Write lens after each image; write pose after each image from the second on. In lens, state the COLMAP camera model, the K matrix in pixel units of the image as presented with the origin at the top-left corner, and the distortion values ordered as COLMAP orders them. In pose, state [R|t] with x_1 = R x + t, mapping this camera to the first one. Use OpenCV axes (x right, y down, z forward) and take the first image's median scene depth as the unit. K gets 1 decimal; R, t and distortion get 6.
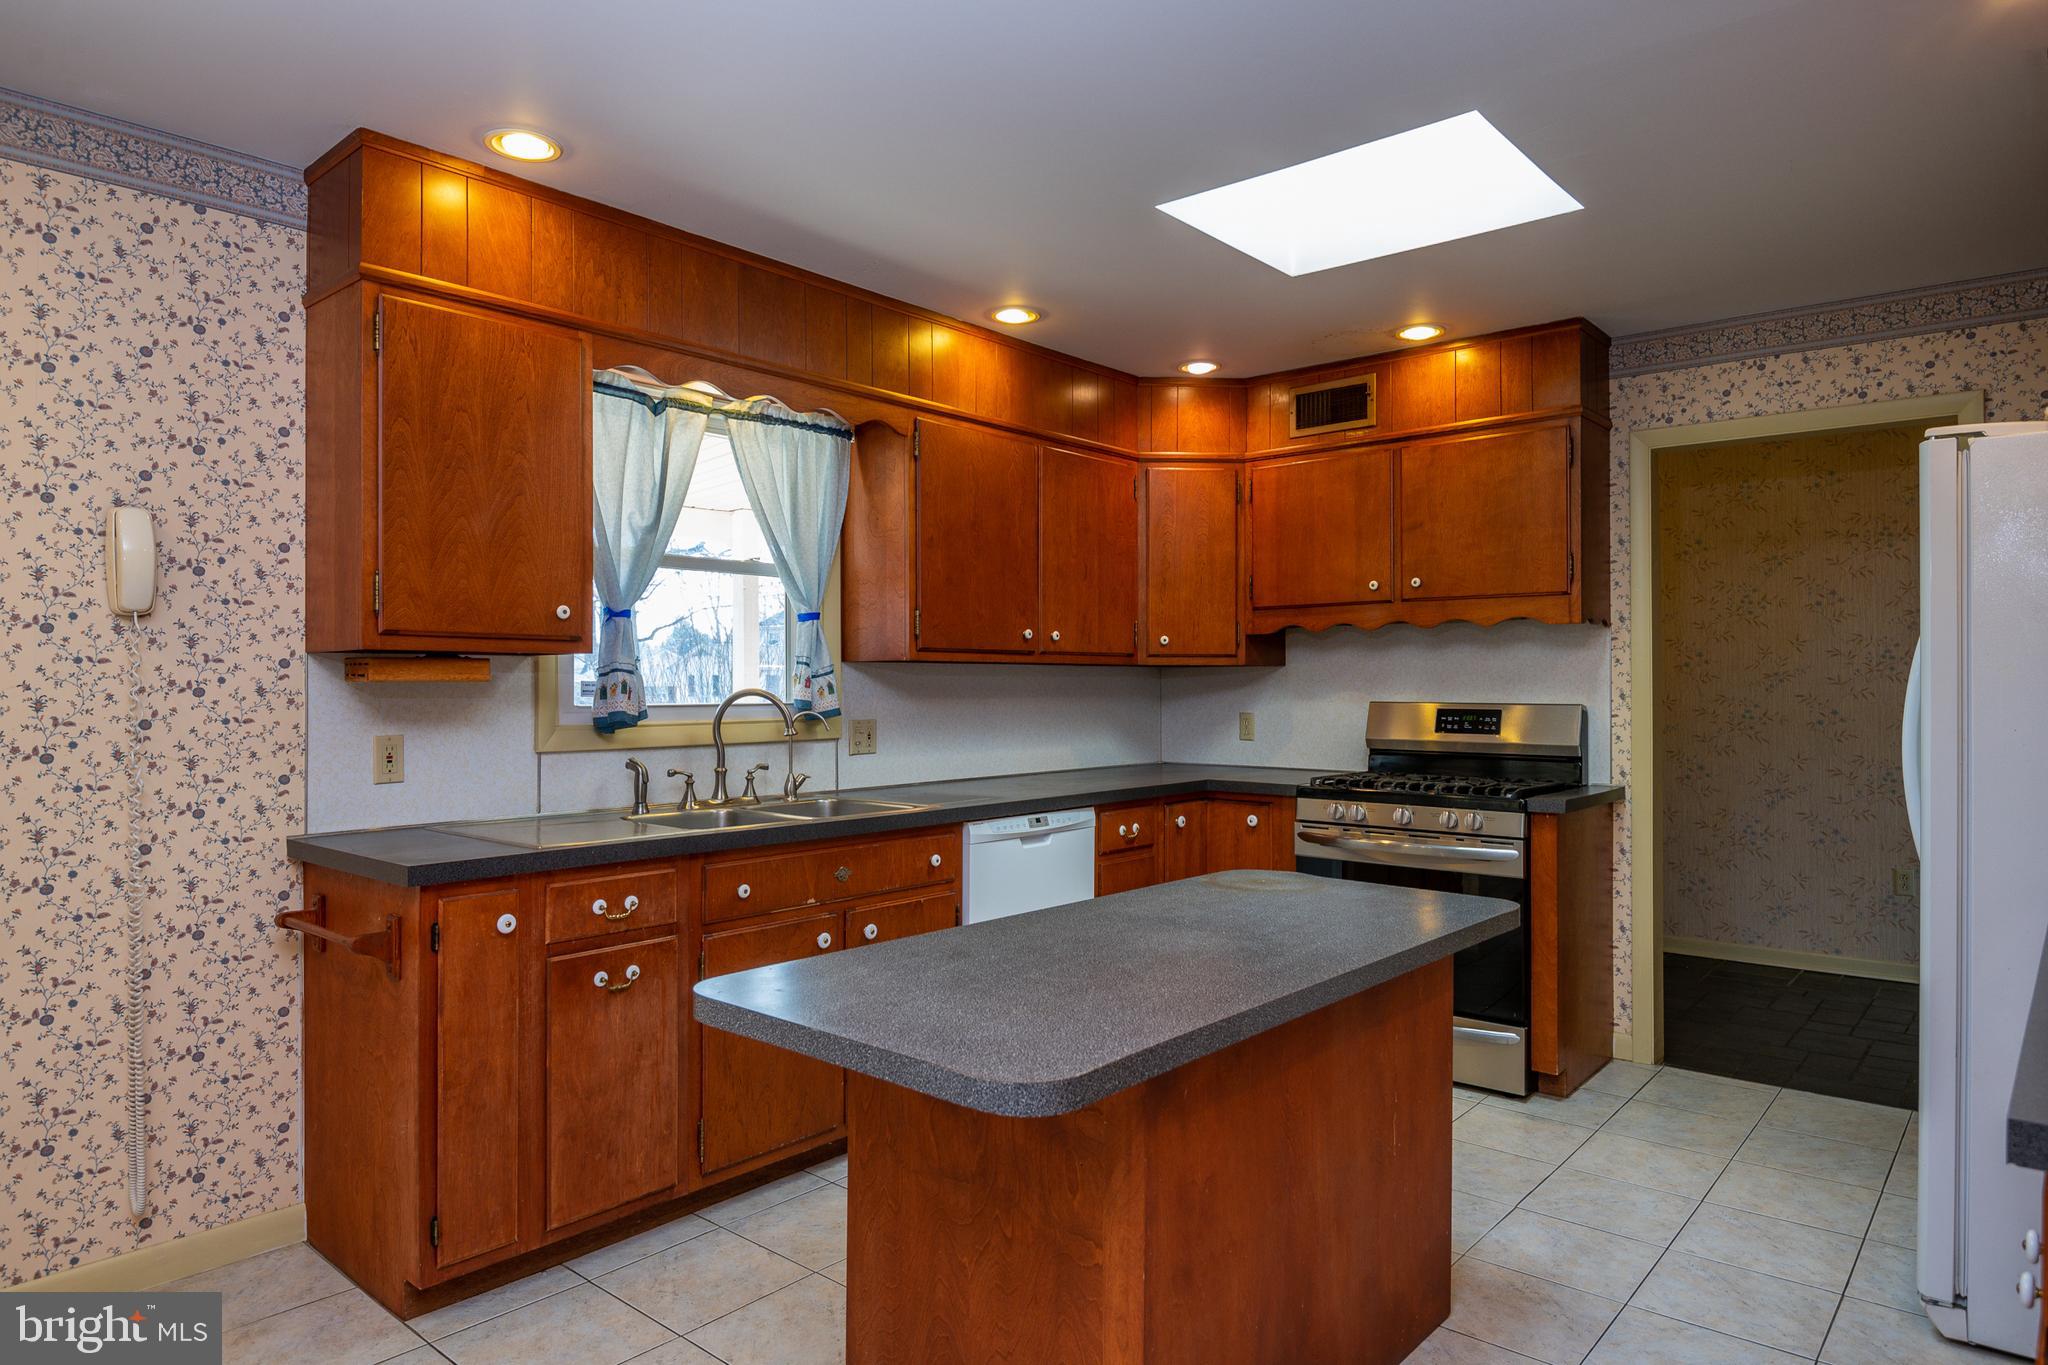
lens RADIAL K [[1235.8, 0, 1003.1], [0, 1235.8, 675.3], [0, 0, 1]] dist [0.008986, -0.022365]
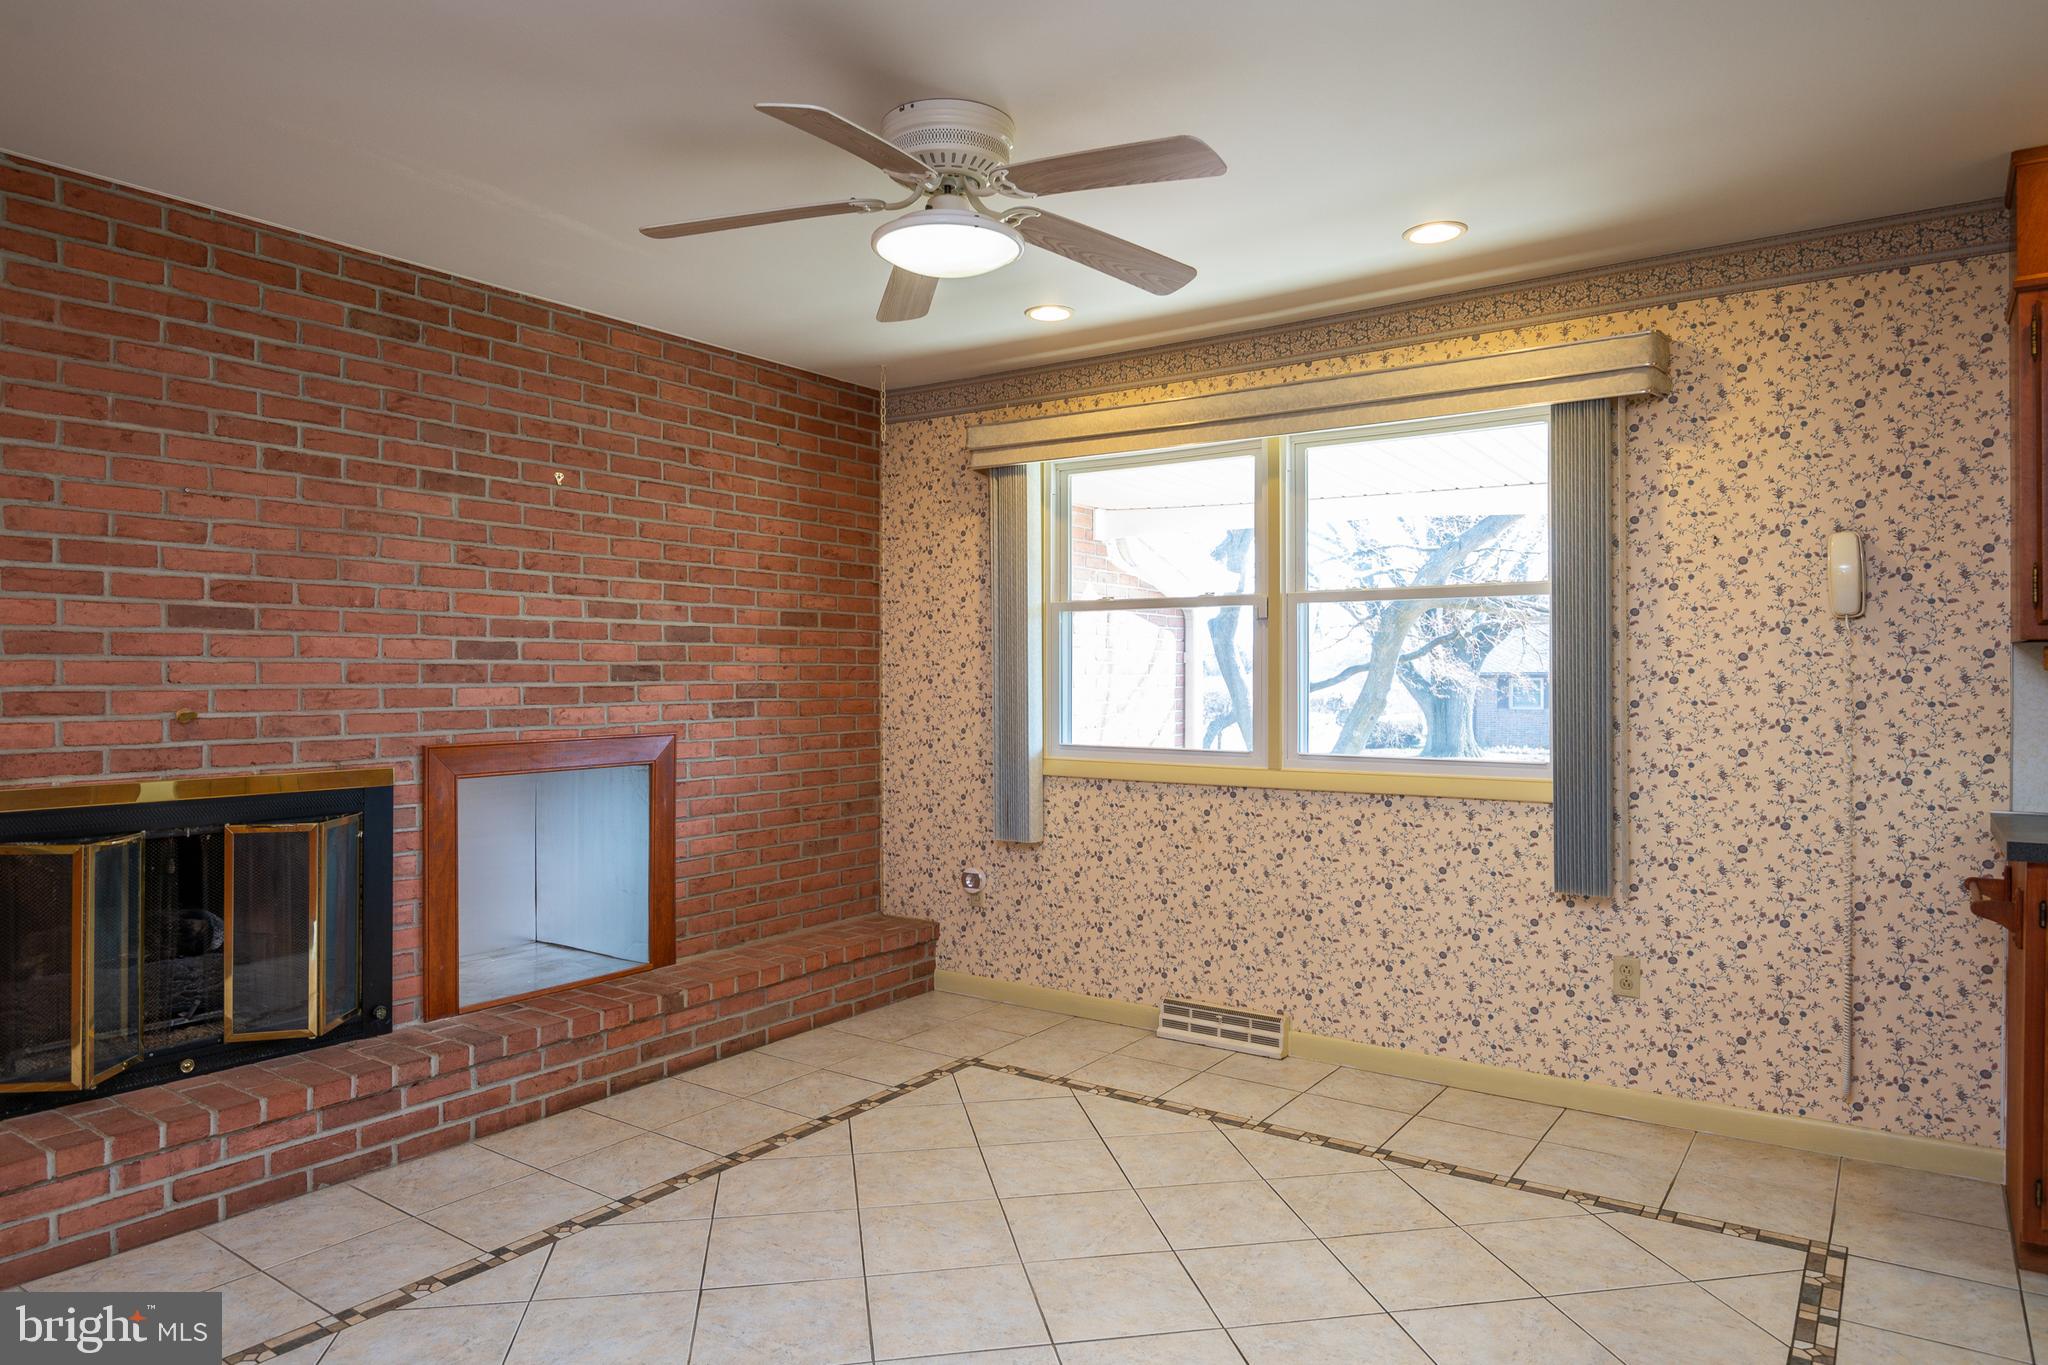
lens RADIAL K [[1235.8, 0, 1025.8], [0, 1235.8, 682.8], [0, 0, 1]] dist [0.008986, -0.022365]
pose [[0.102376, 0.003253, -0.994740, 0.344343], [0.006568, 0.999971, 0.003946, 0.005382], [0.994724, -0.006938, 0.102352, 0.029959]]
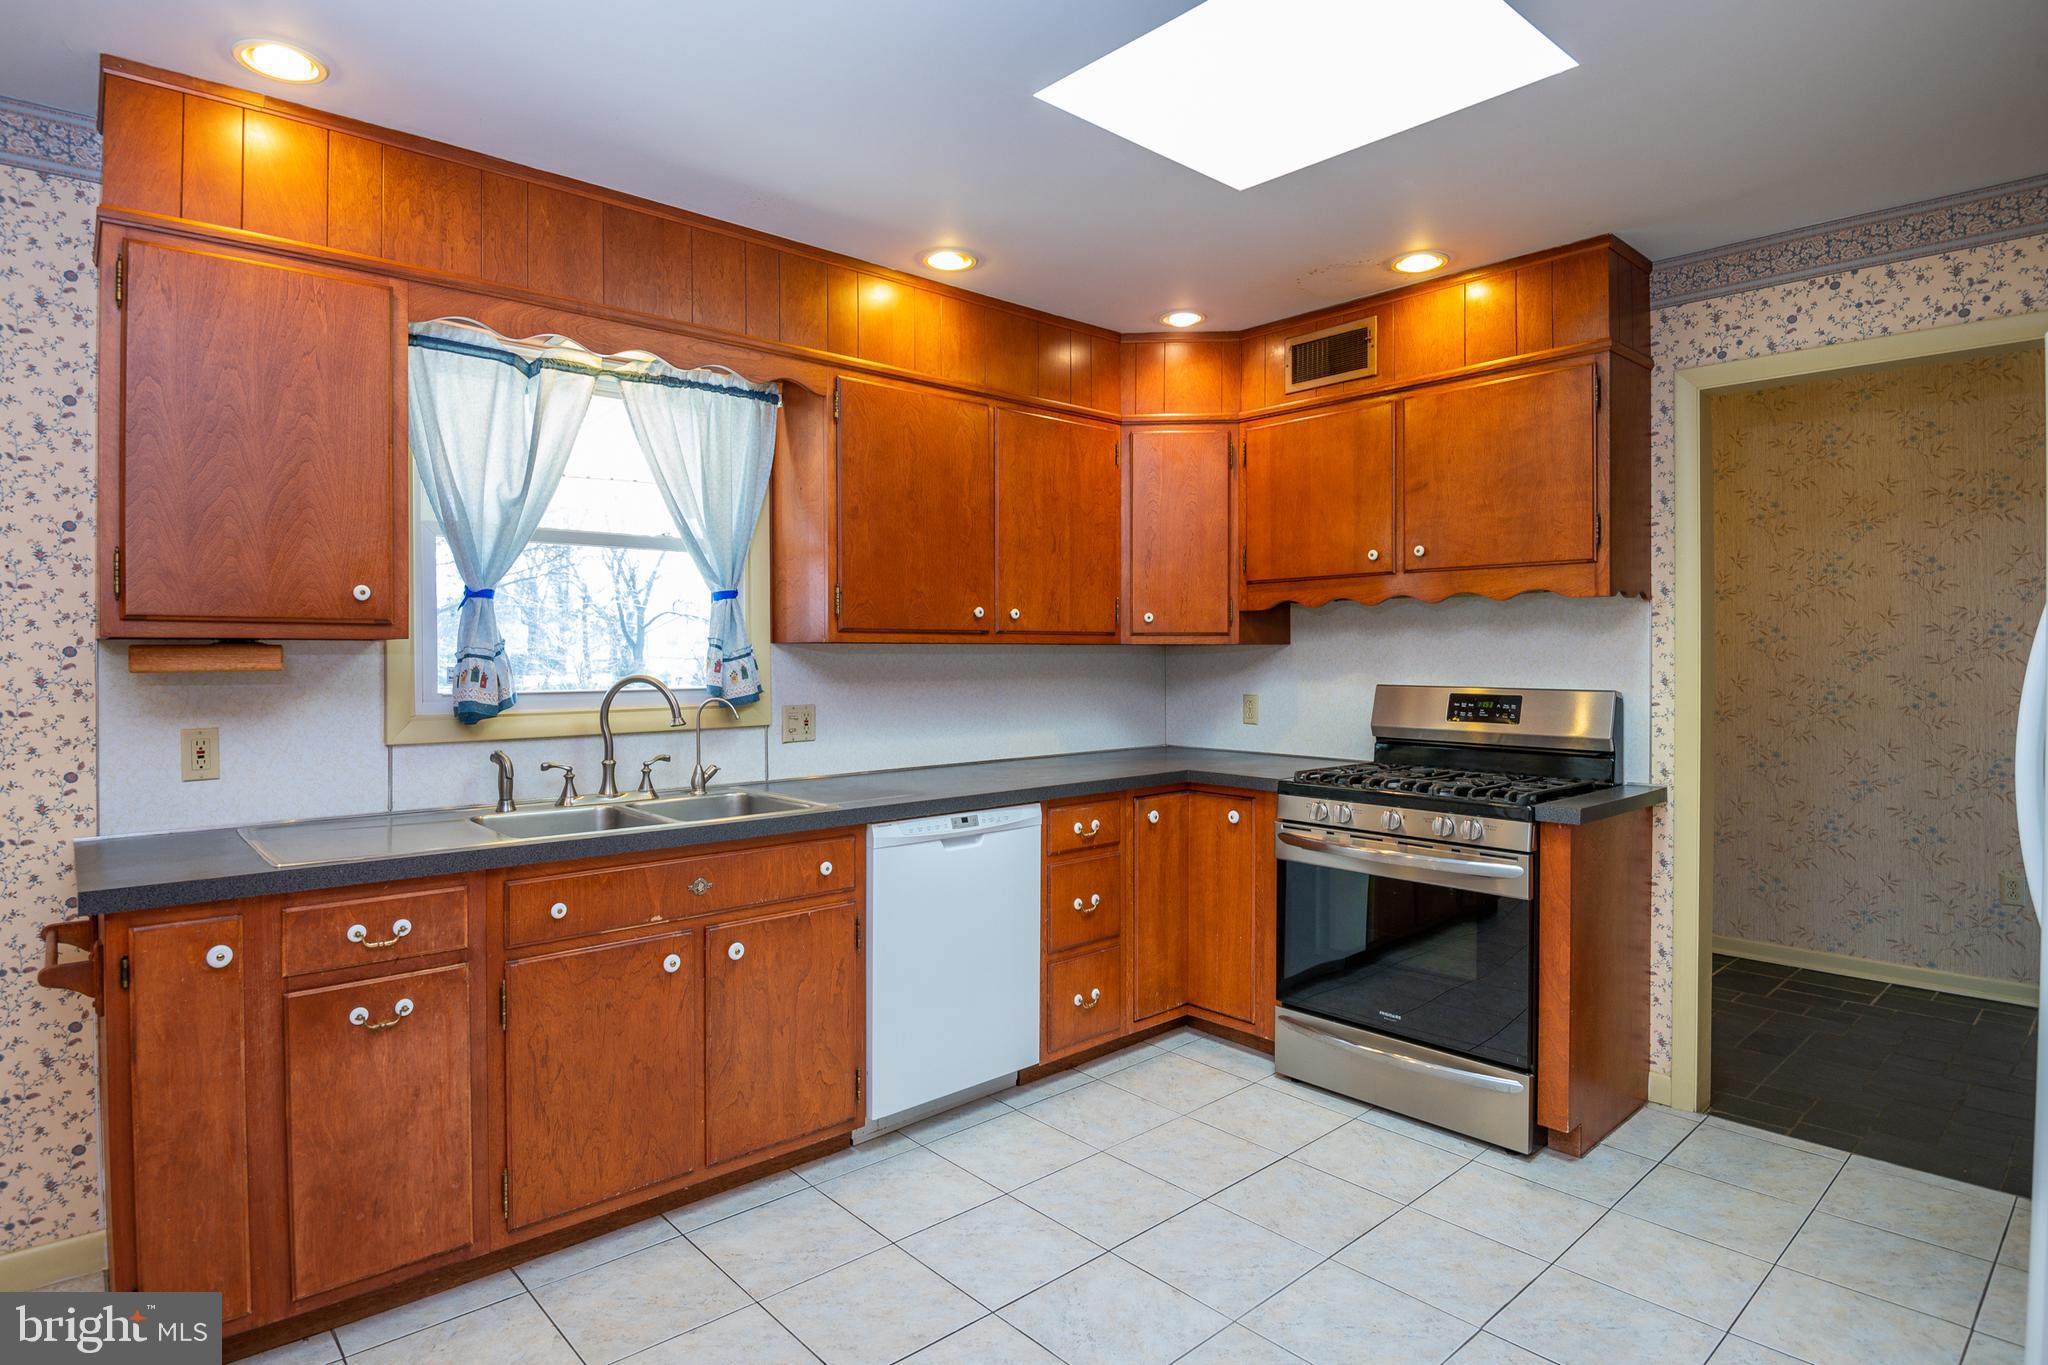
lens RADIAL K [[1091.7, 0, 1002.6], [0, 1091.7, 658.4], [0, 0, 1]] dist [-0.014126, -0.012434]
pose [[0.991967, -0.000263, -0.126500, 0.171933], [0.001759, 0.999930, 0.011714, -0.010269], [0.126488, -0.011842, 0.991897, 0.241975]]
